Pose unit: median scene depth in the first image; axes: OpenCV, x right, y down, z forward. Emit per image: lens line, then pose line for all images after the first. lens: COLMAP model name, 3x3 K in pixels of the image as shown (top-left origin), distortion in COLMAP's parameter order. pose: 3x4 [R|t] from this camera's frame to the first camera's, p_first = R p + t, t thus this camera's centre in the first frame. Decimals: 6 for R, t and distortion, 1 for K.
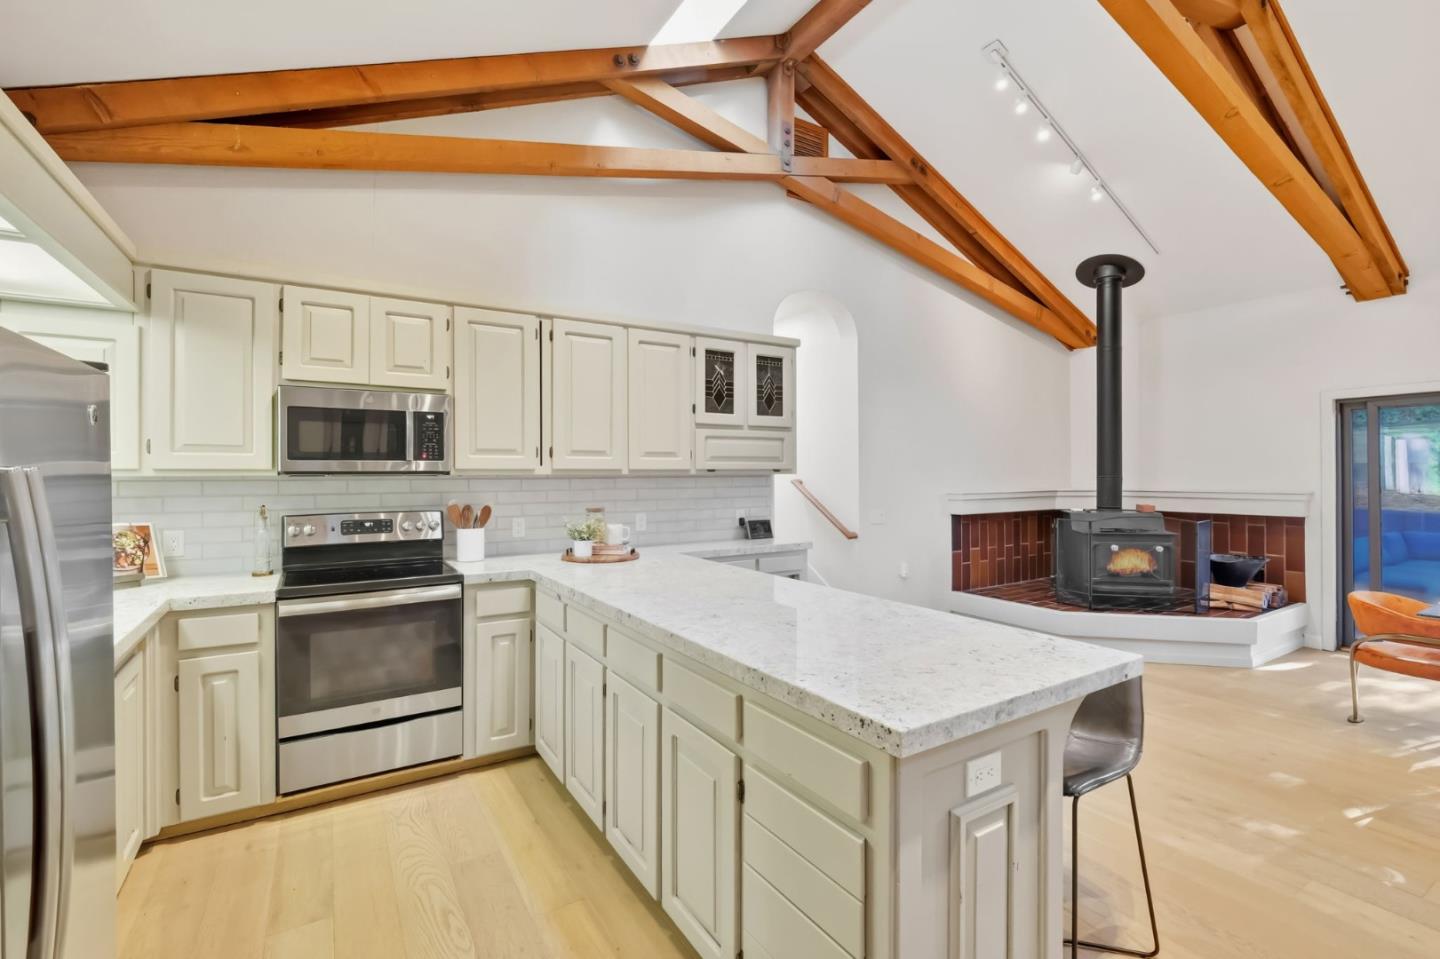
lens RADIAL K [[644.4, 0, 714.3], [0, 644.4, 477.2], [0, 0, 1]] dist [-0.001569, 0.000072]
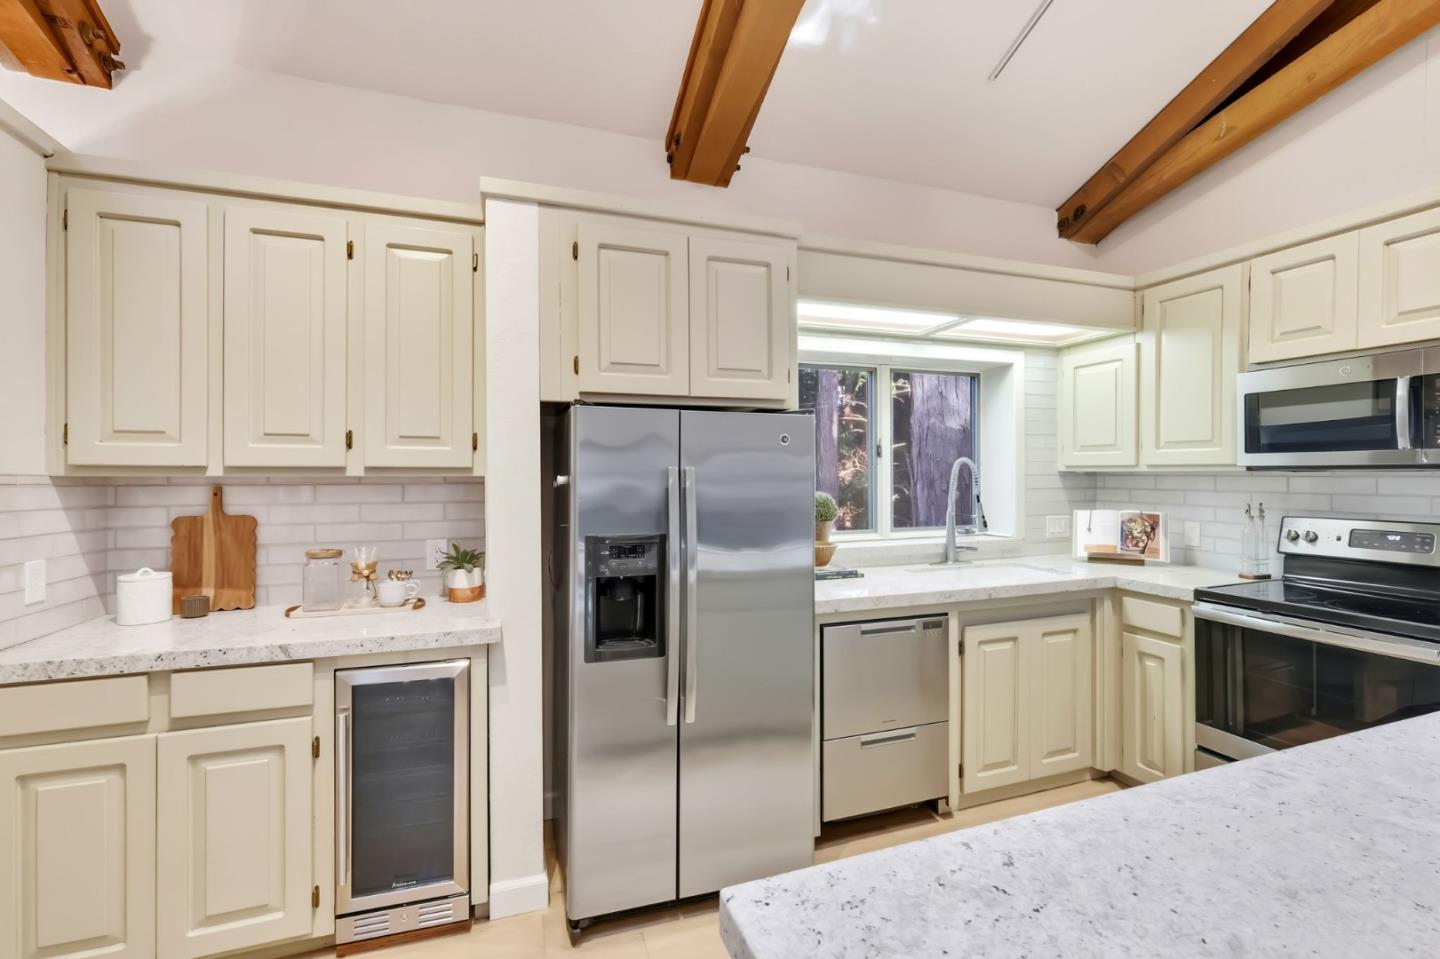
lens RADIAL K [[639.2, 0, 724.3], [0, 639.2, 475.5], [0, 0, 1]] dist [-0.000470, 0.000173]
pose [[-0.209181, 0.010069, -0.977825, 0.295553], [0.000528, 0.999948, 0.010184, -0.004564], [0.977877, 0.001614, -0.209175, 0.373825]]
